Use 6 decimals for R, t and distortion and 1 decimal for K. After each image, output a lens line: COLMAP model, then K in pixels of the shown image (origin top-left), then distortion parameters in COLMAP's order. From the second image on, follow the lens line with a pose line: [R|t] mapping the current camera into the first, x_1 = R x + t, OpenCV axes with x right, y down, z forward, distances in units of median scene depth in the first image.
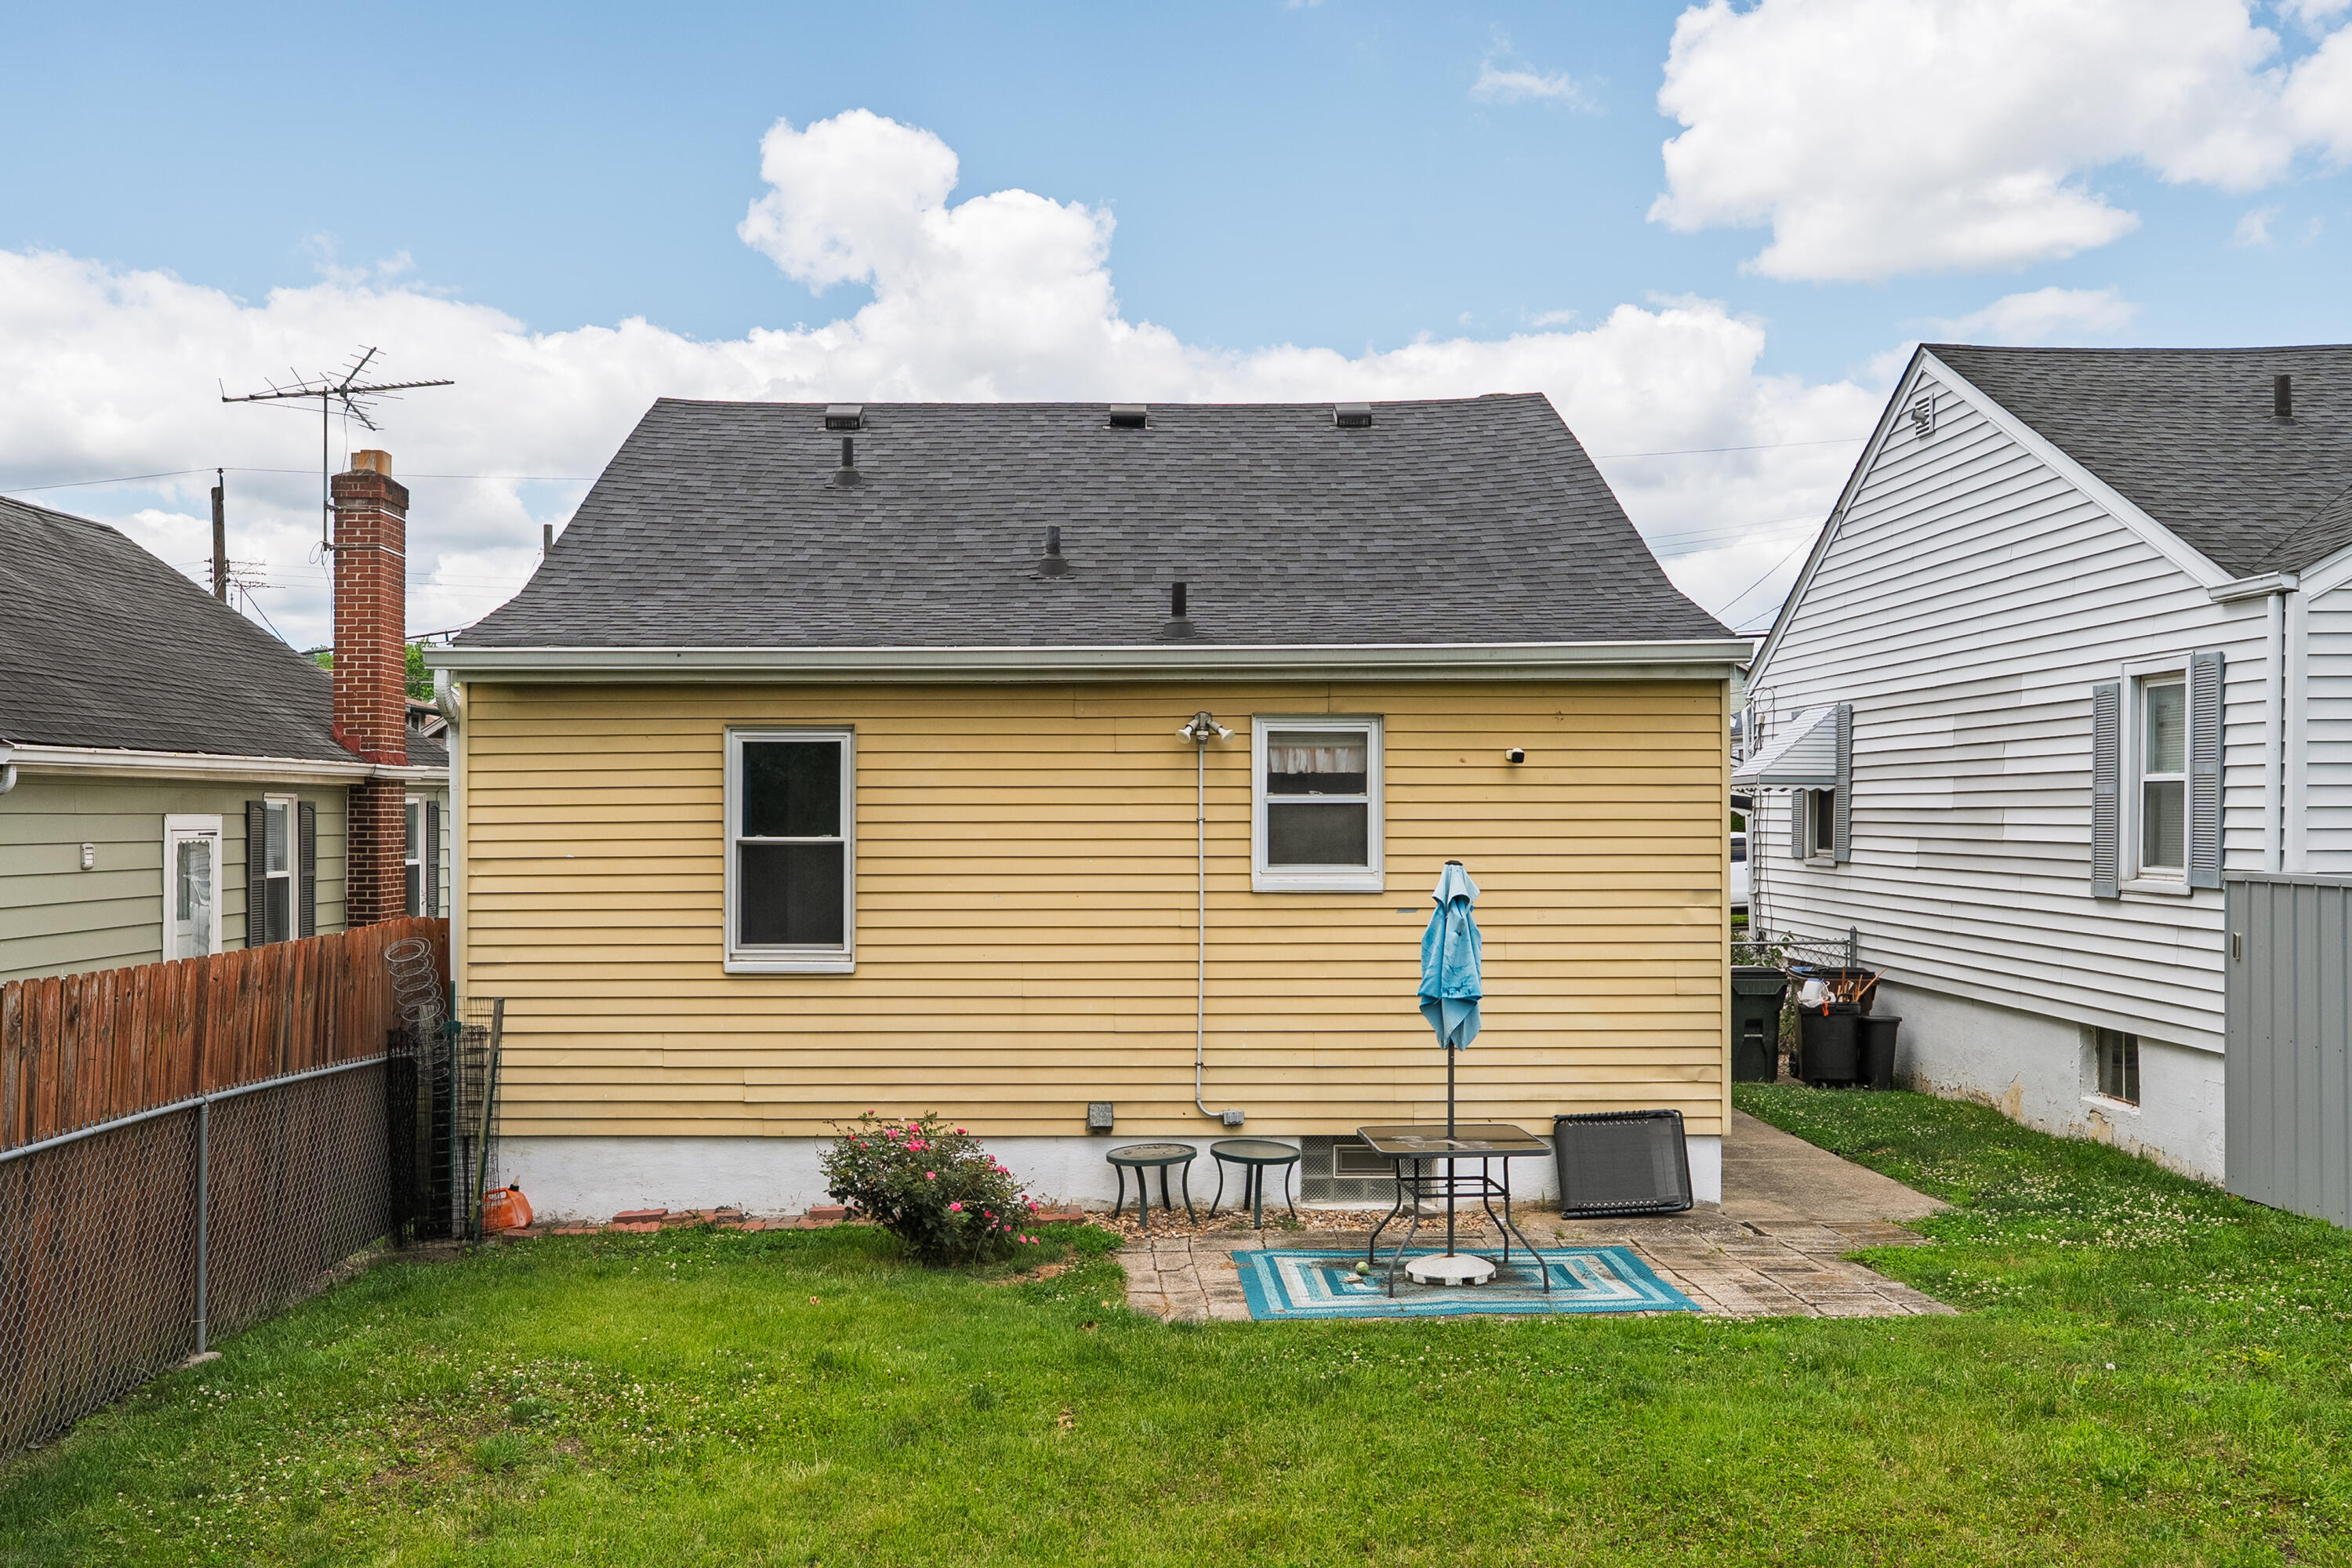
lens RADIAL K [[2132.2, 0, 1071.4], [0, 2132.2, 817.5], [0, 0, 1]] dist [-0.001768, 0.008581]
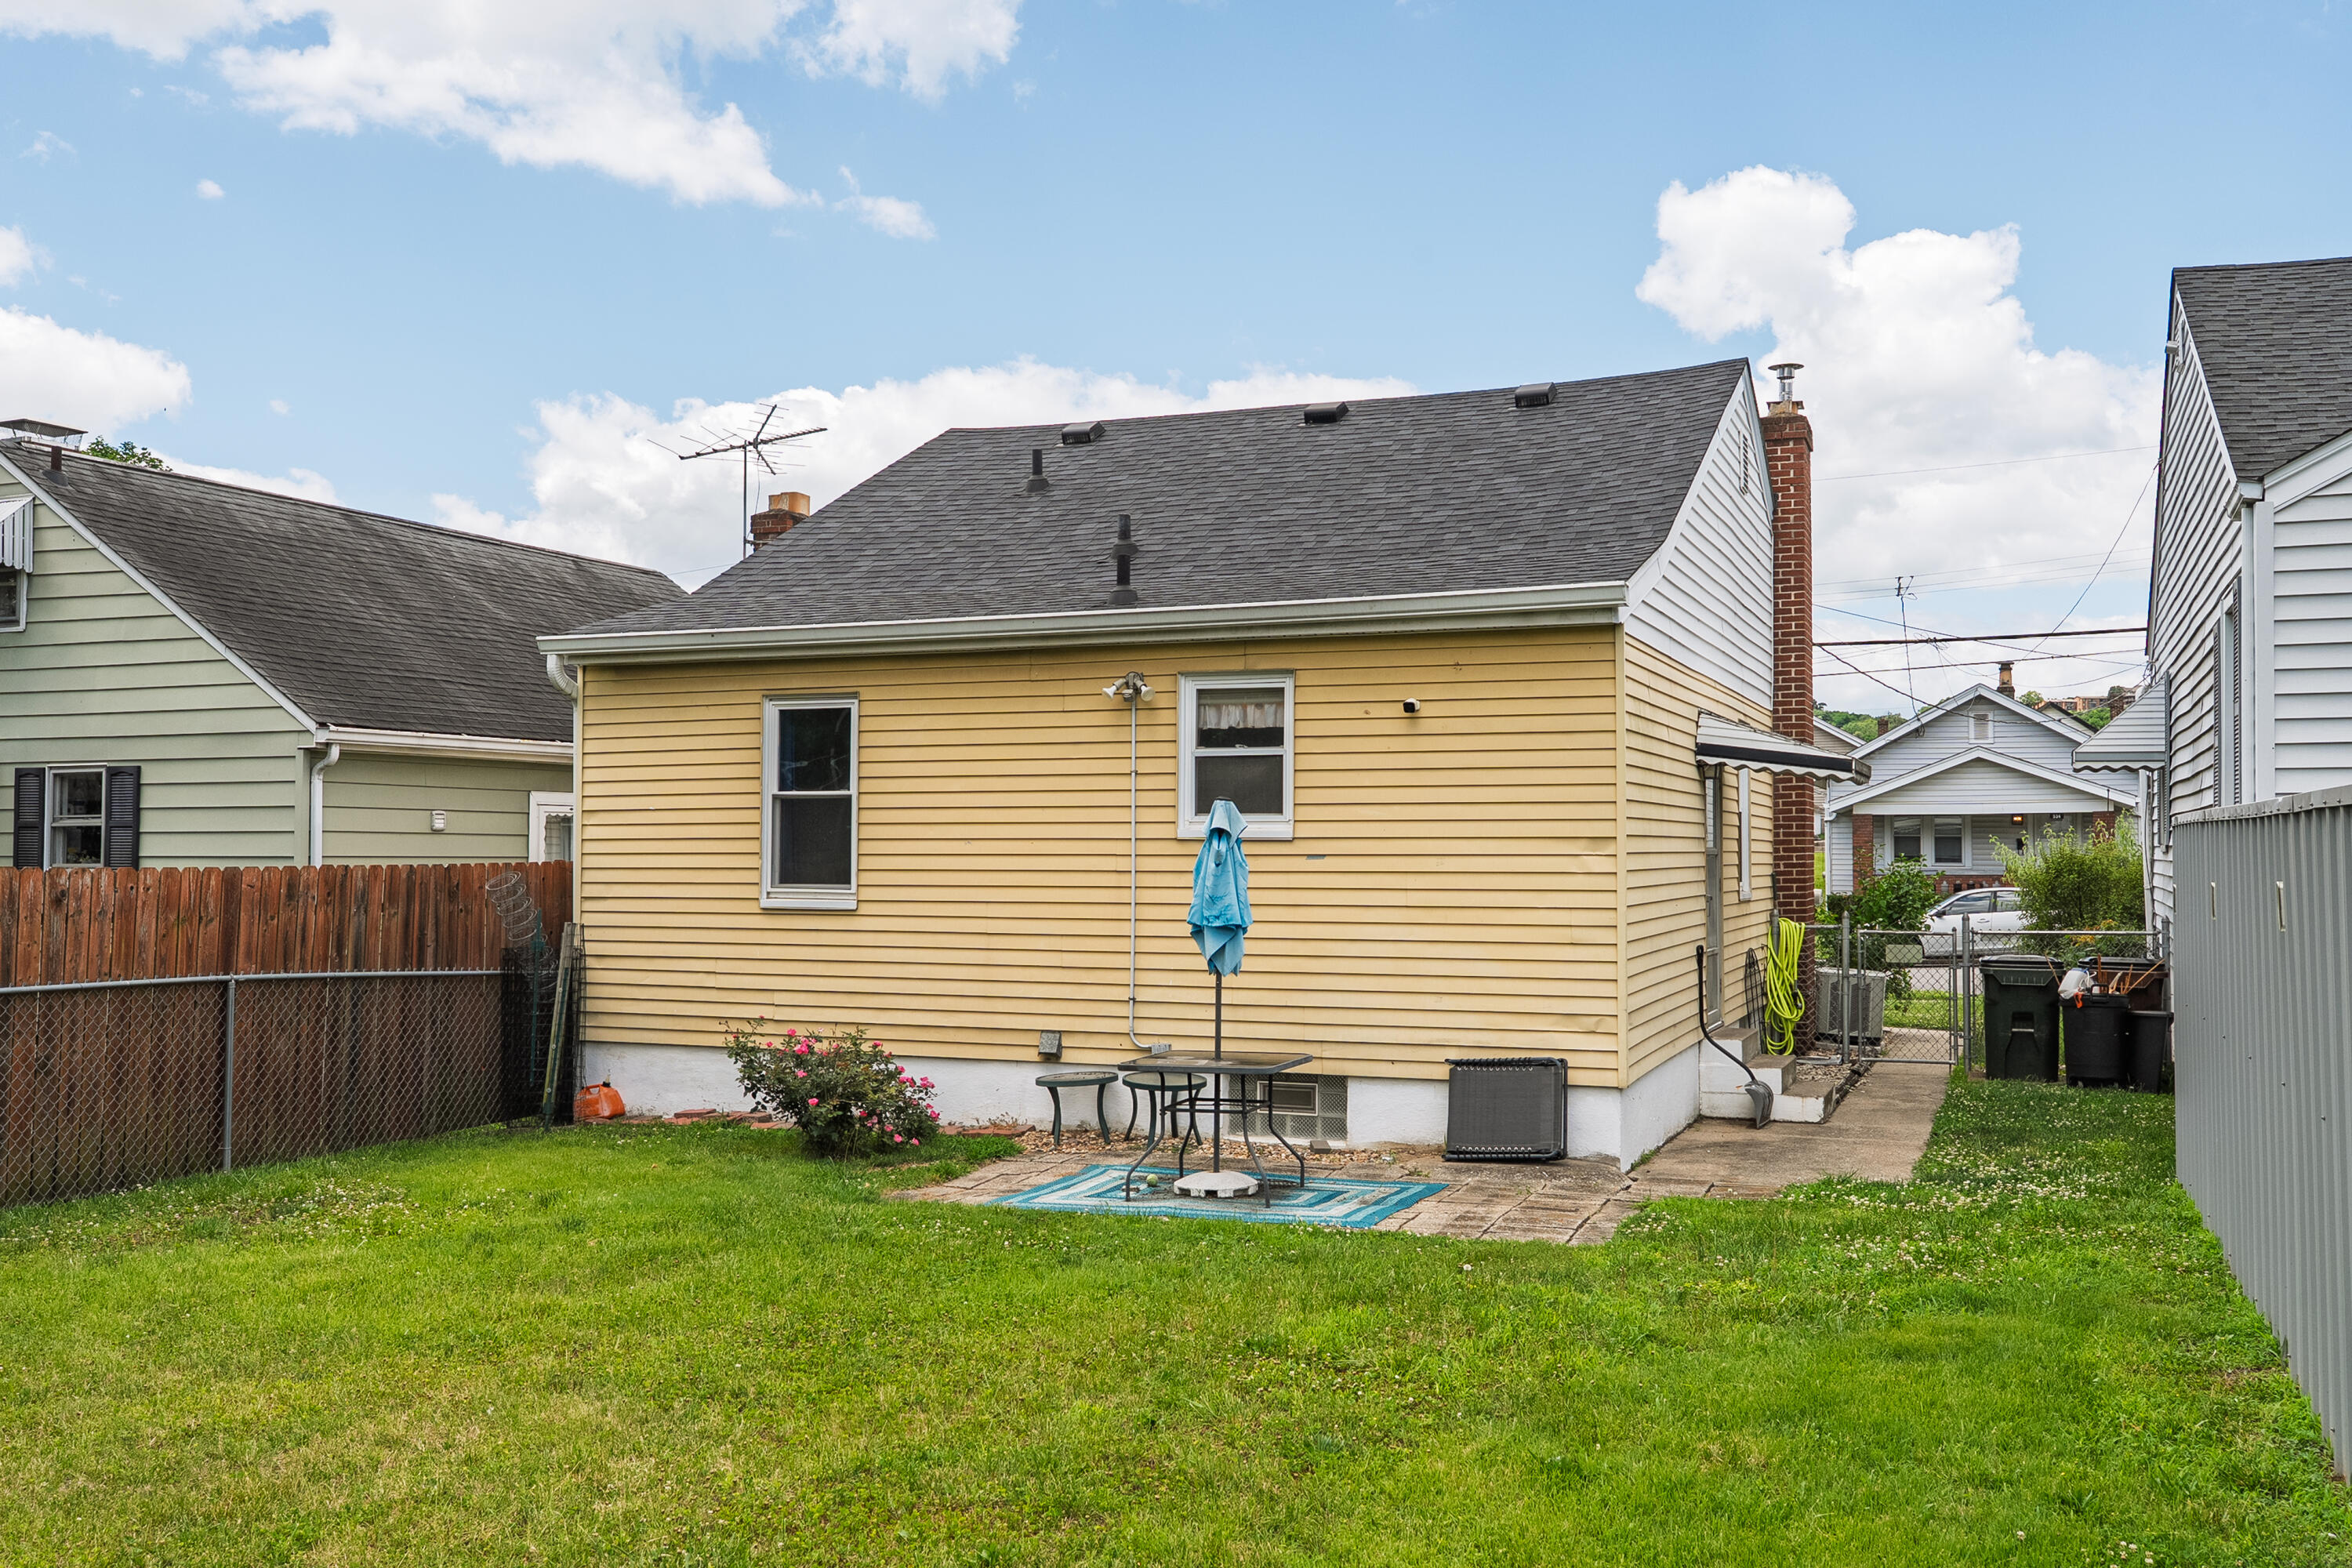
lens RADIAL K [[2064.9, 0, 1175.7], [0, 2064.9, 844.1], [0, 0, 1]] dist [-0.005041, 0.001548]
pose [[0.928551, 0.003474, -0.371189, 0.465893], [-0.006298, 0.999960, -0.006396, 0.043750], [0.371152, 0.008277, 0.928535, 0.038339]]
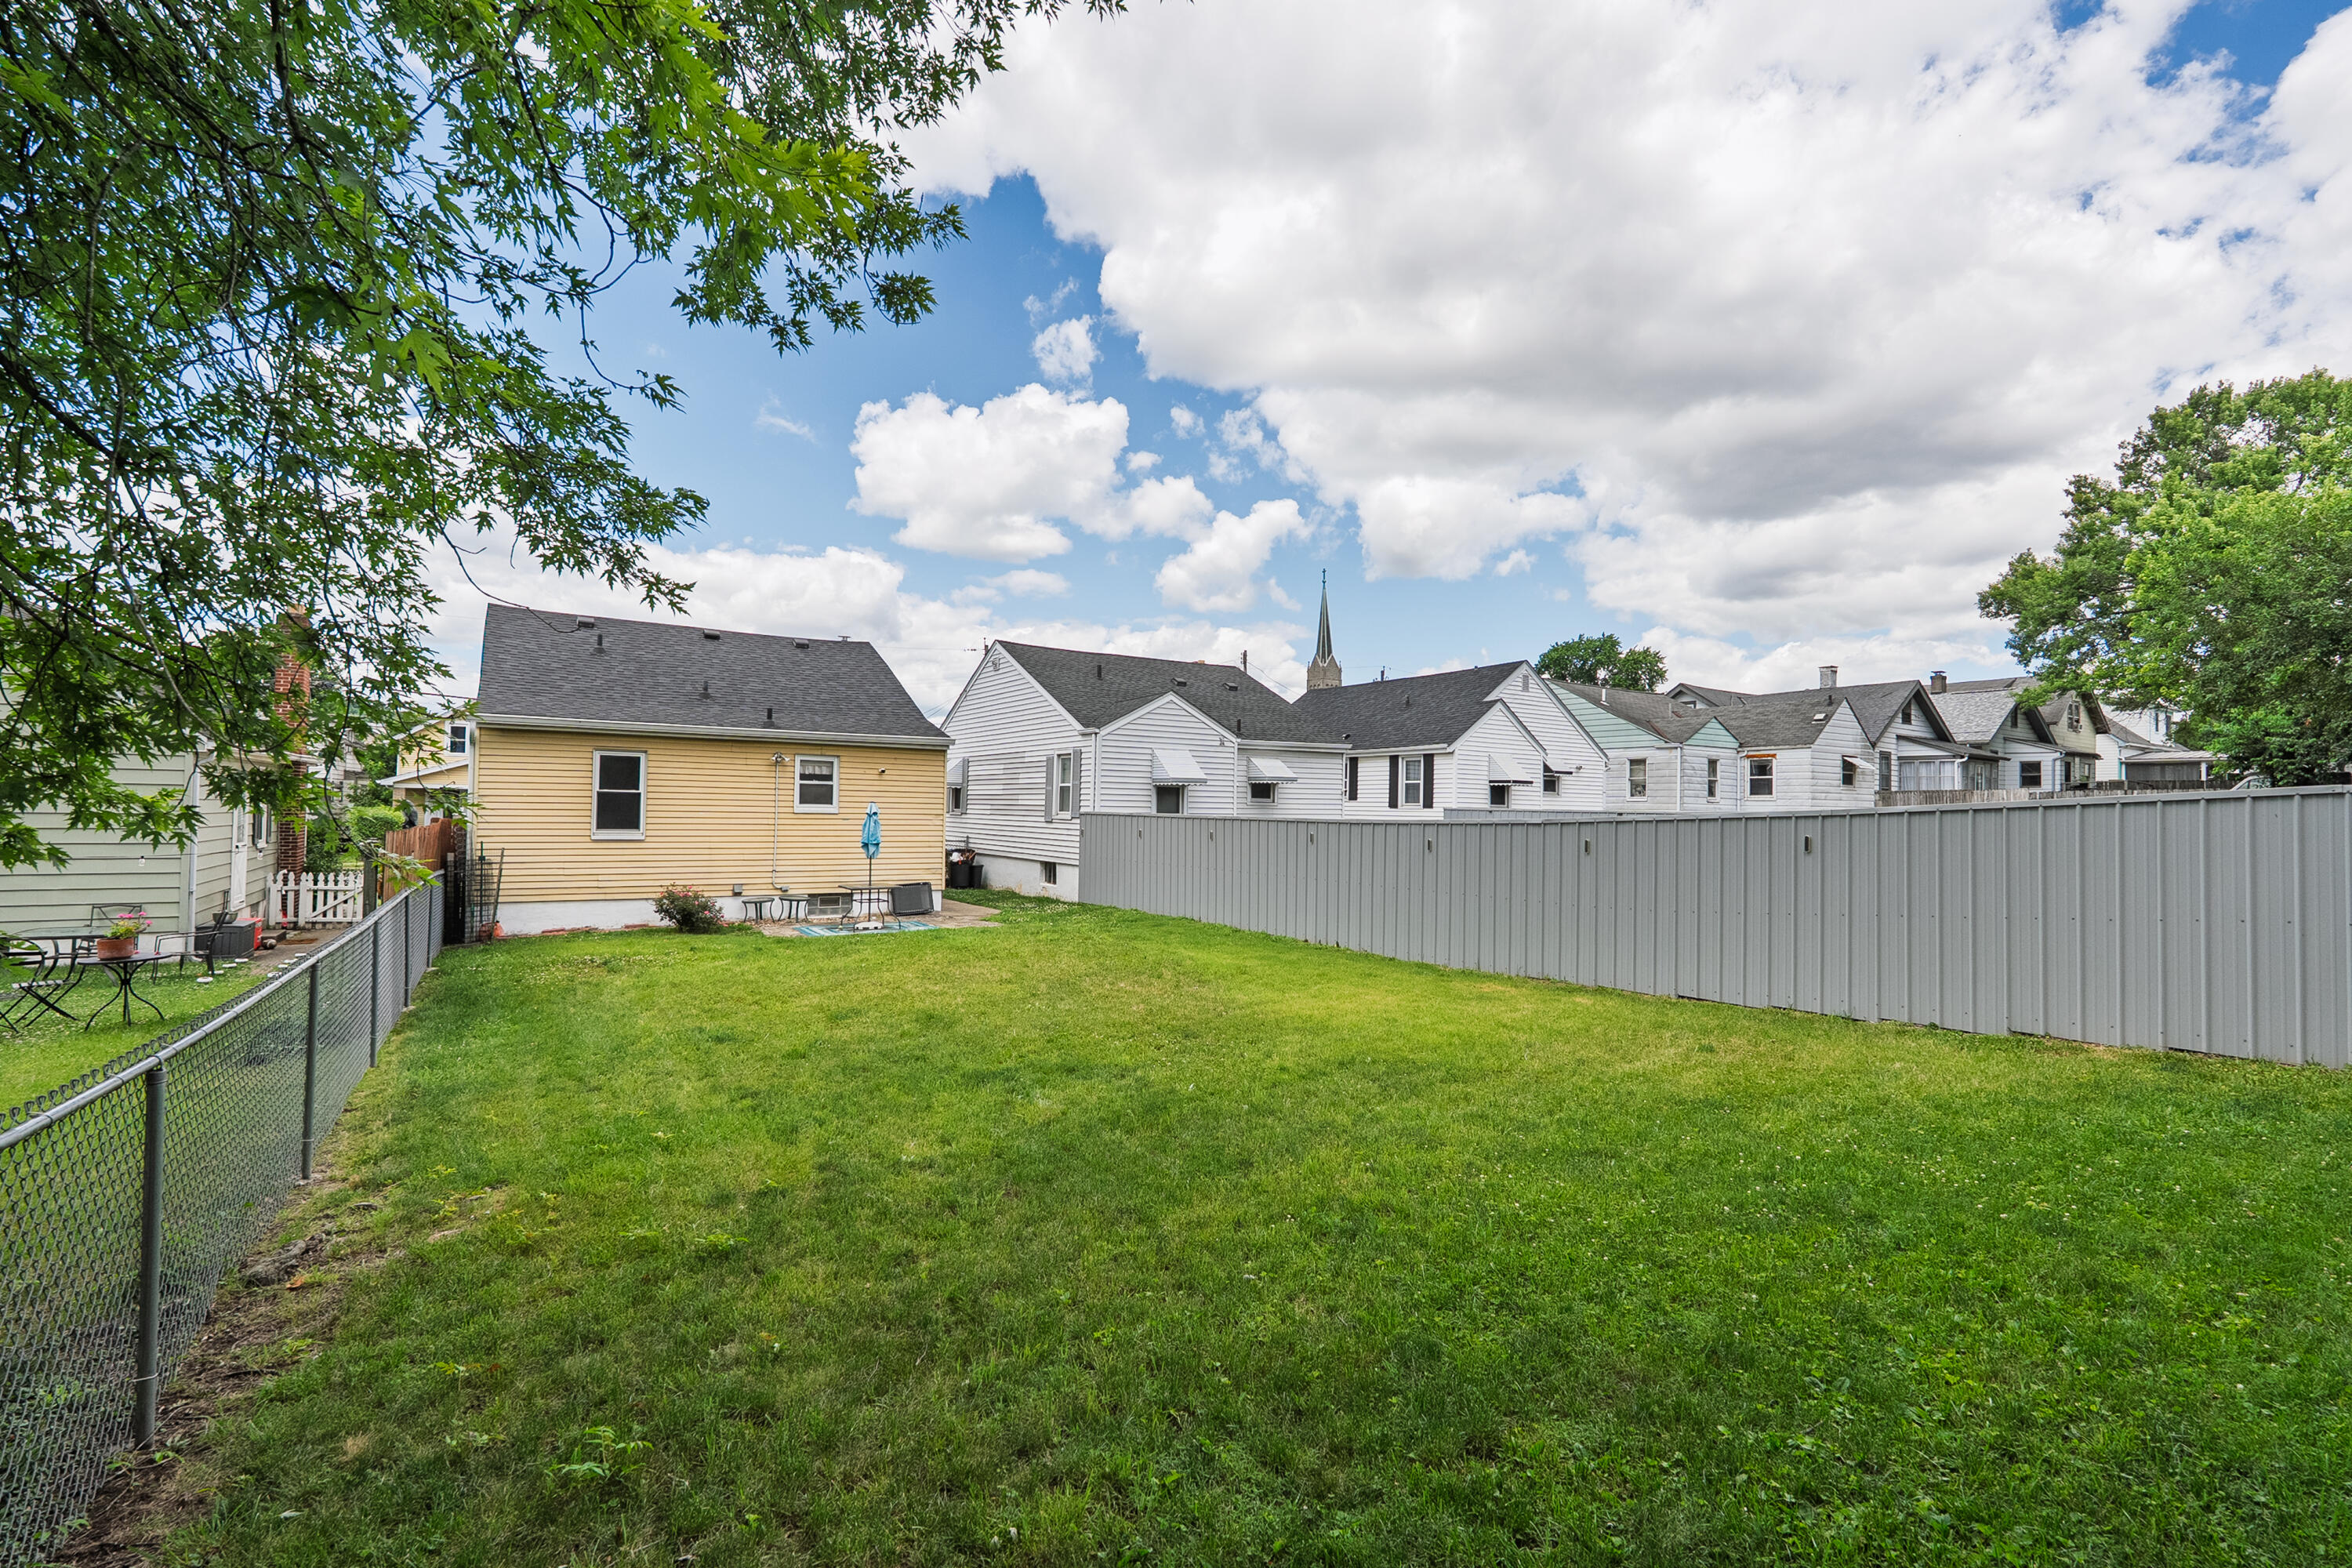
lens RADIAL K [[948.0, 0, 1176.0], [0, 948.0, 784.0], [0, 0, 1]] dist [-0.044744, -0.000007]
pose [[0.829535, 0.031438, 0.557568, -0.207851], [-0.019840, 0.999443, -0.026835, 0.019002], [-0.558101, 0.011199, 0.829697, -0.399644]]
